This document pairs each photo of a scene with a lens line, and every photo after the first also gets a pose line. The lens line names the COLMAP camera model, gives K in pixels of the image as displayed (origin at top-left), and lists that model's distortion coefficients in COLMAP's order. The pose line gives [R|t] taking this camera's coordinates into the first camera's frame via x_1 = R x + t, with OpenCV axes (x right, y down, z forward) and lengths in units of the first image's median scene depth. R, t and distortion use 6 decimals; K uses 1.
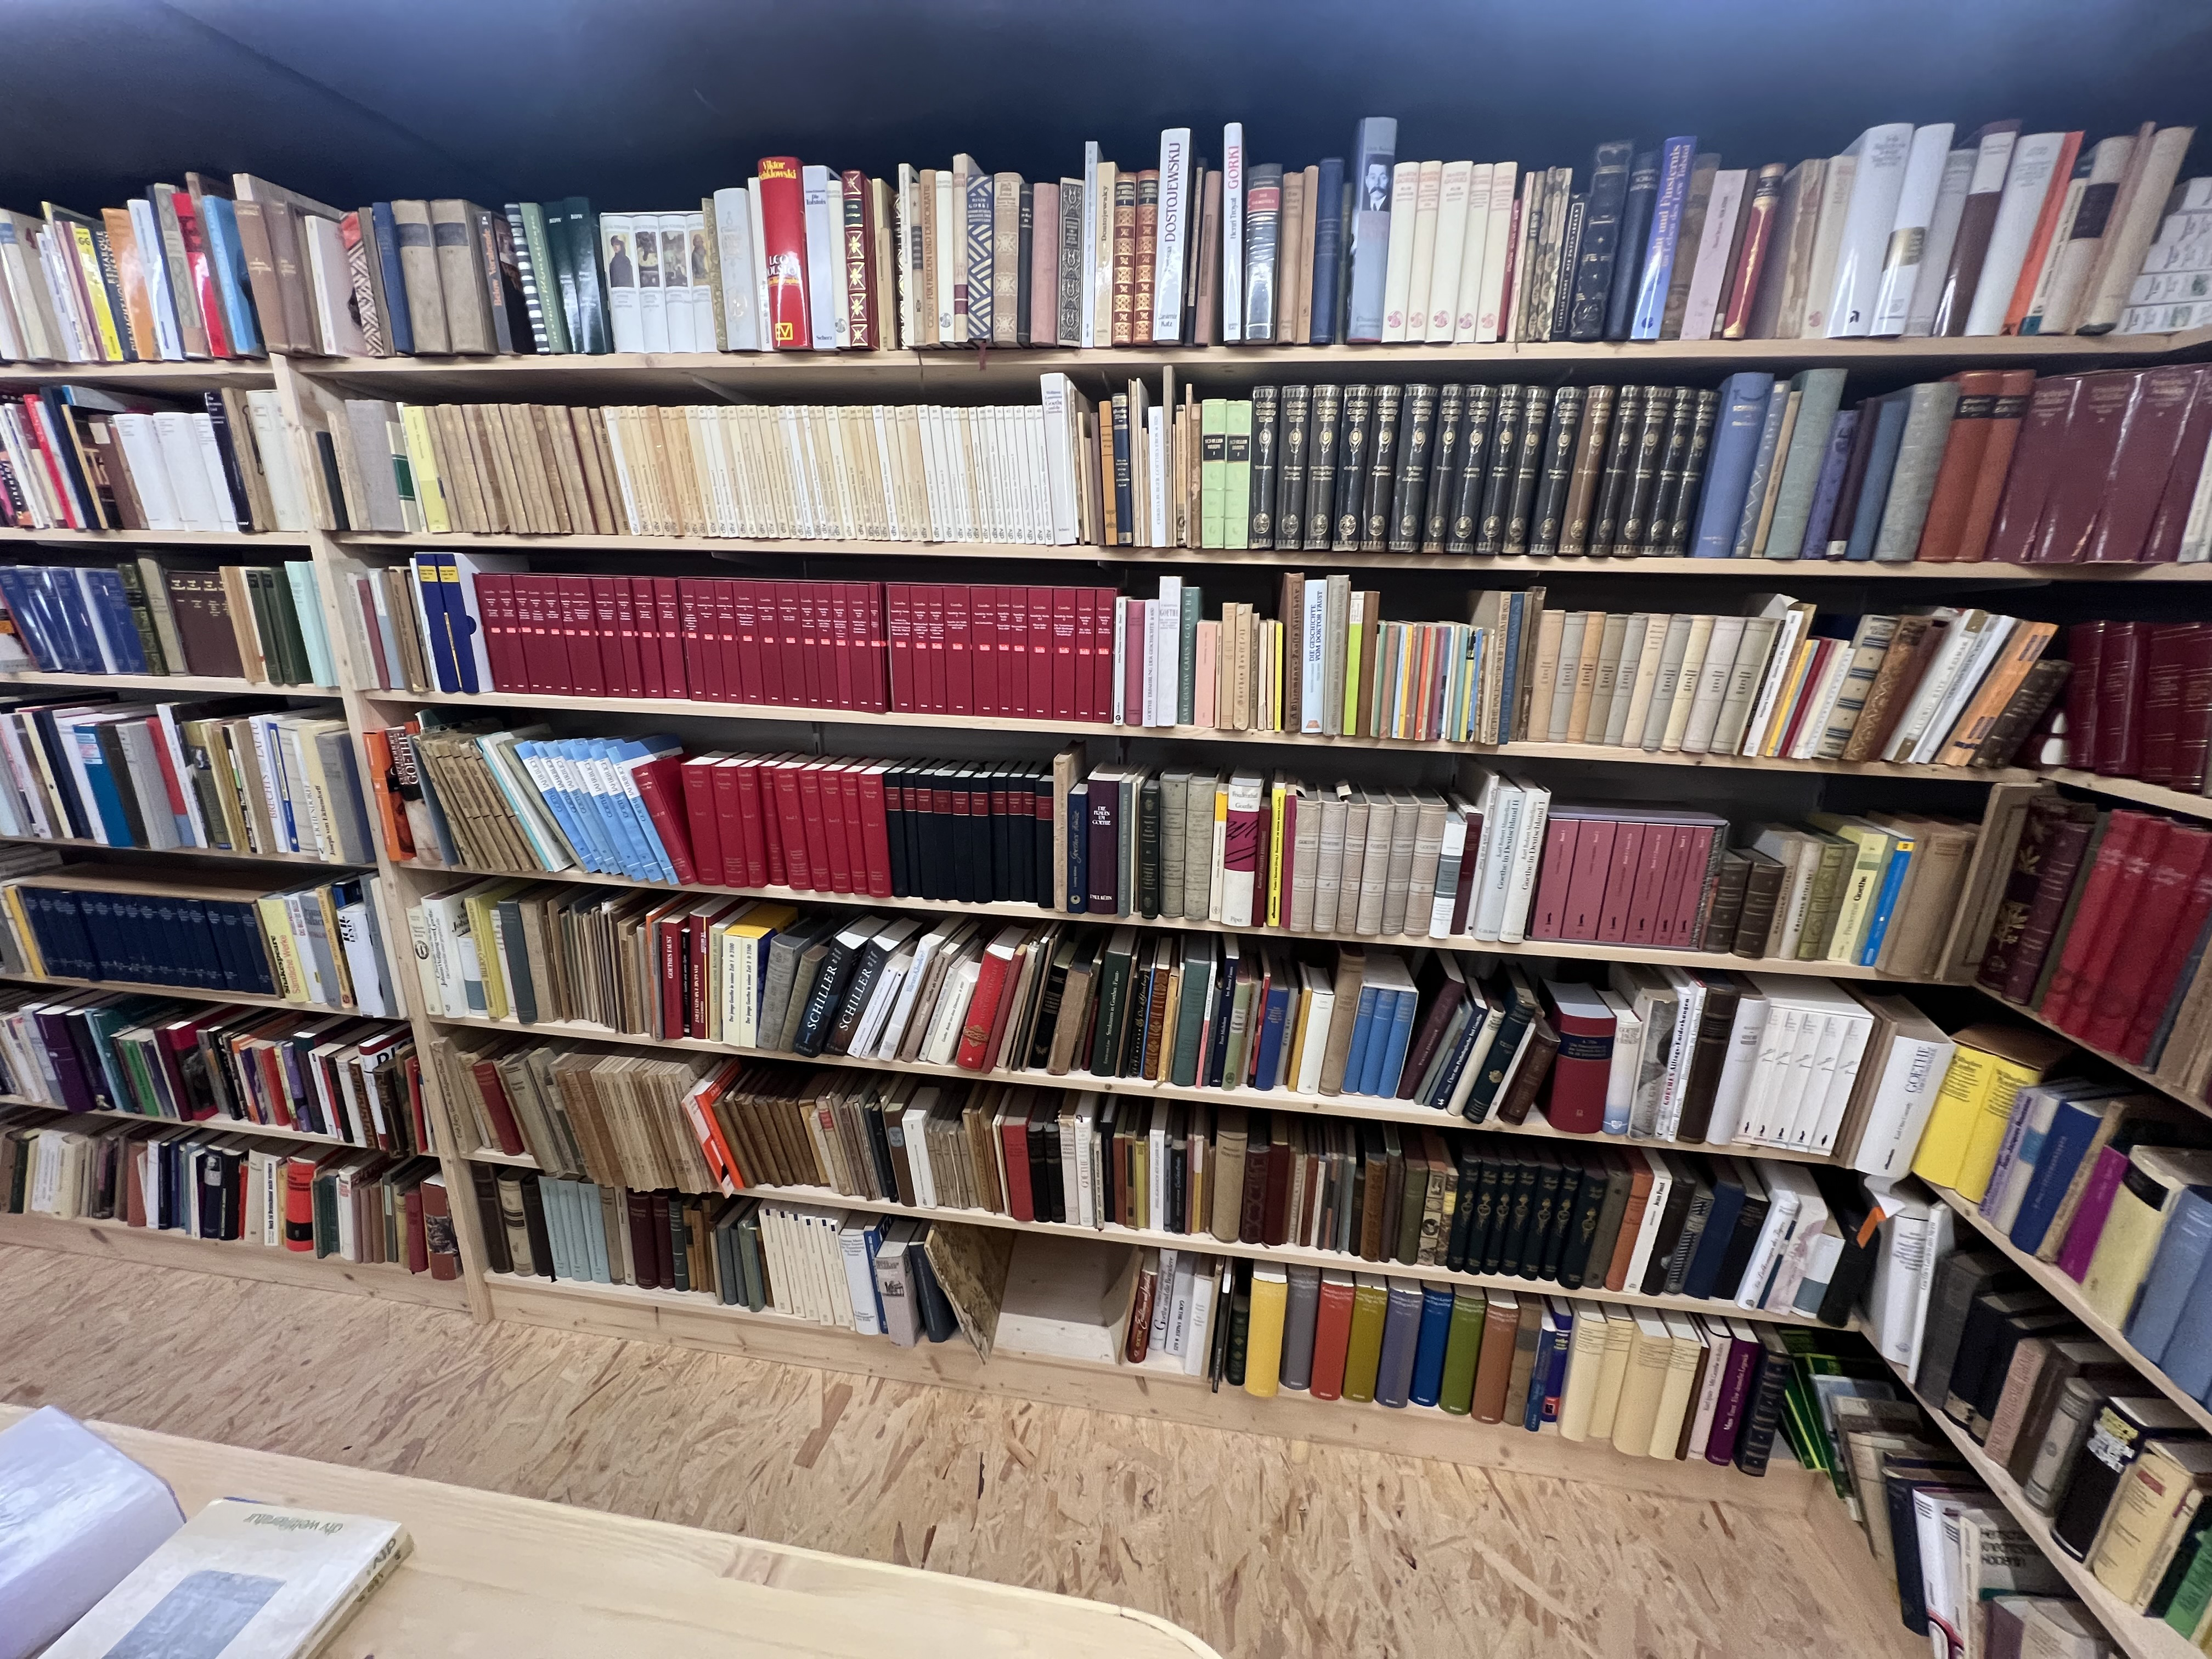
lens RADIAL K [[894.2, 0, 1105.5], [0, 894.2, 834.6], [0, 0, 1]] dist [-0.004772, 0.000537]
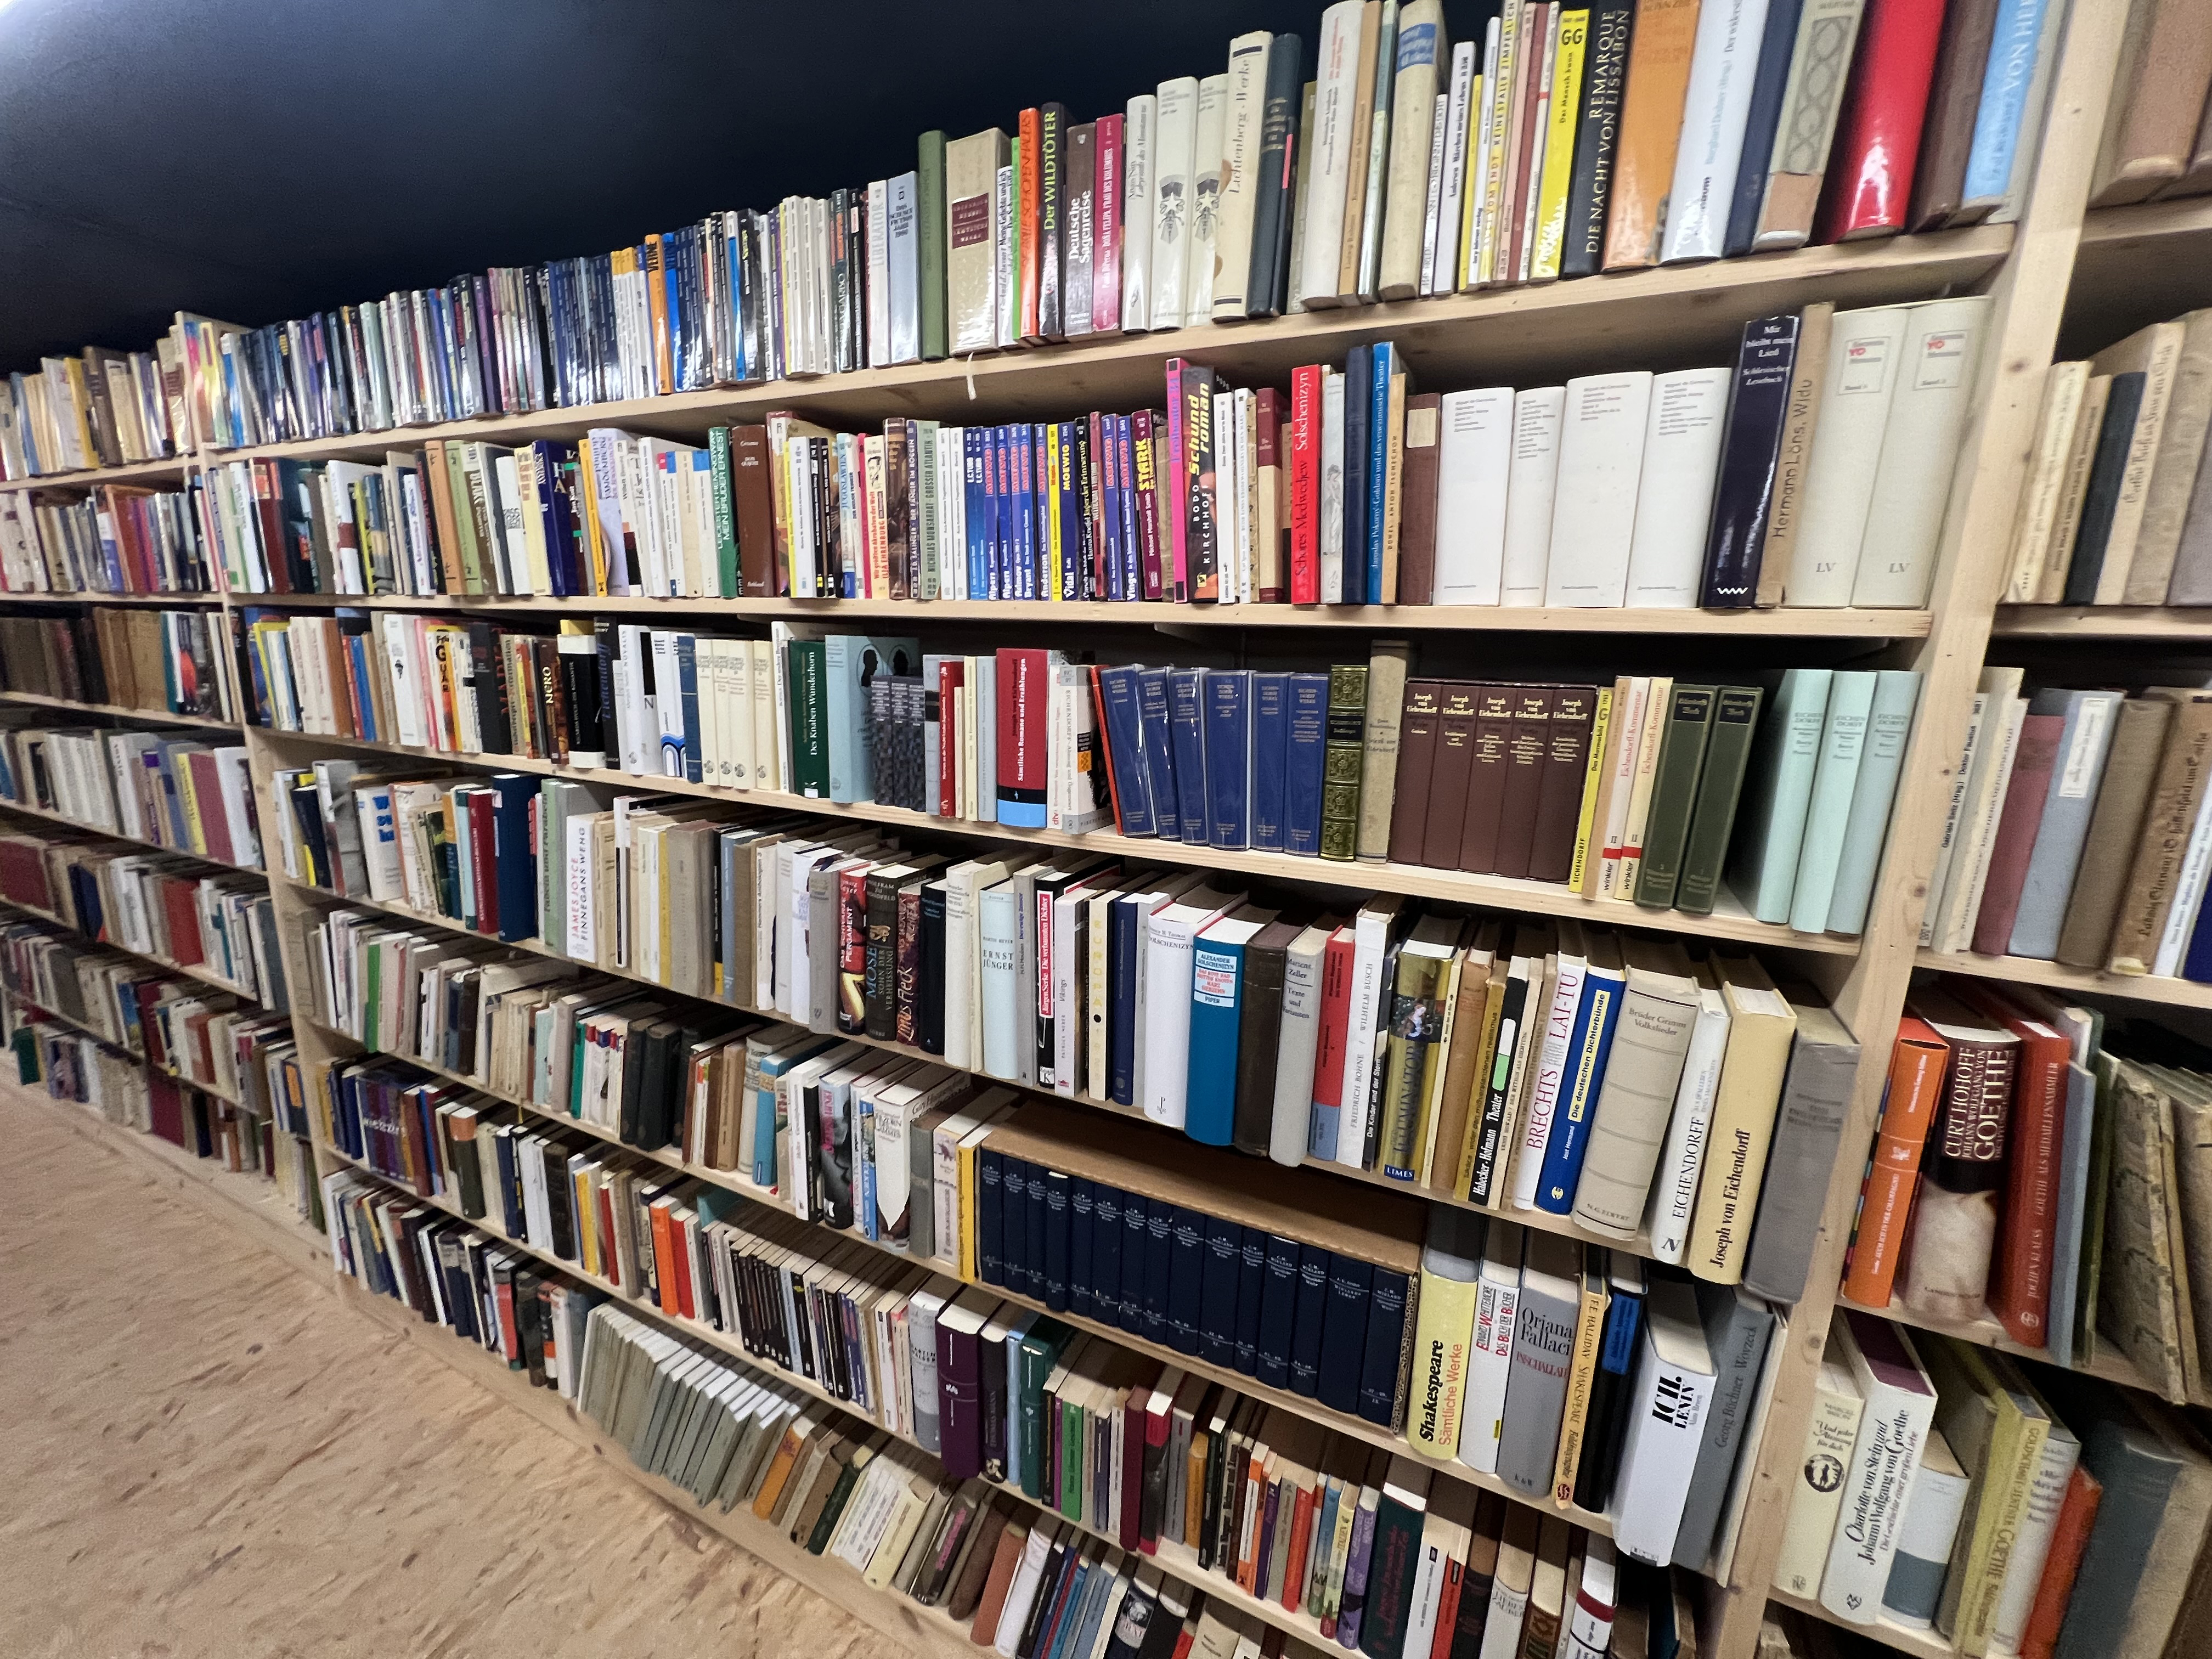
lens RADIAL K [[894.2, 0, 1105.5], [0, 894.2, 834.6], [0, 0, 1]] dist [-0.004772, 0.000537]
pose [[0.953421, 0.071644, -0.293010, -1.019883], [-0.096294, 0.992848, -0.070569, -0.136731], [0.285858, 0.095497, 0.953502, 0.410079]]
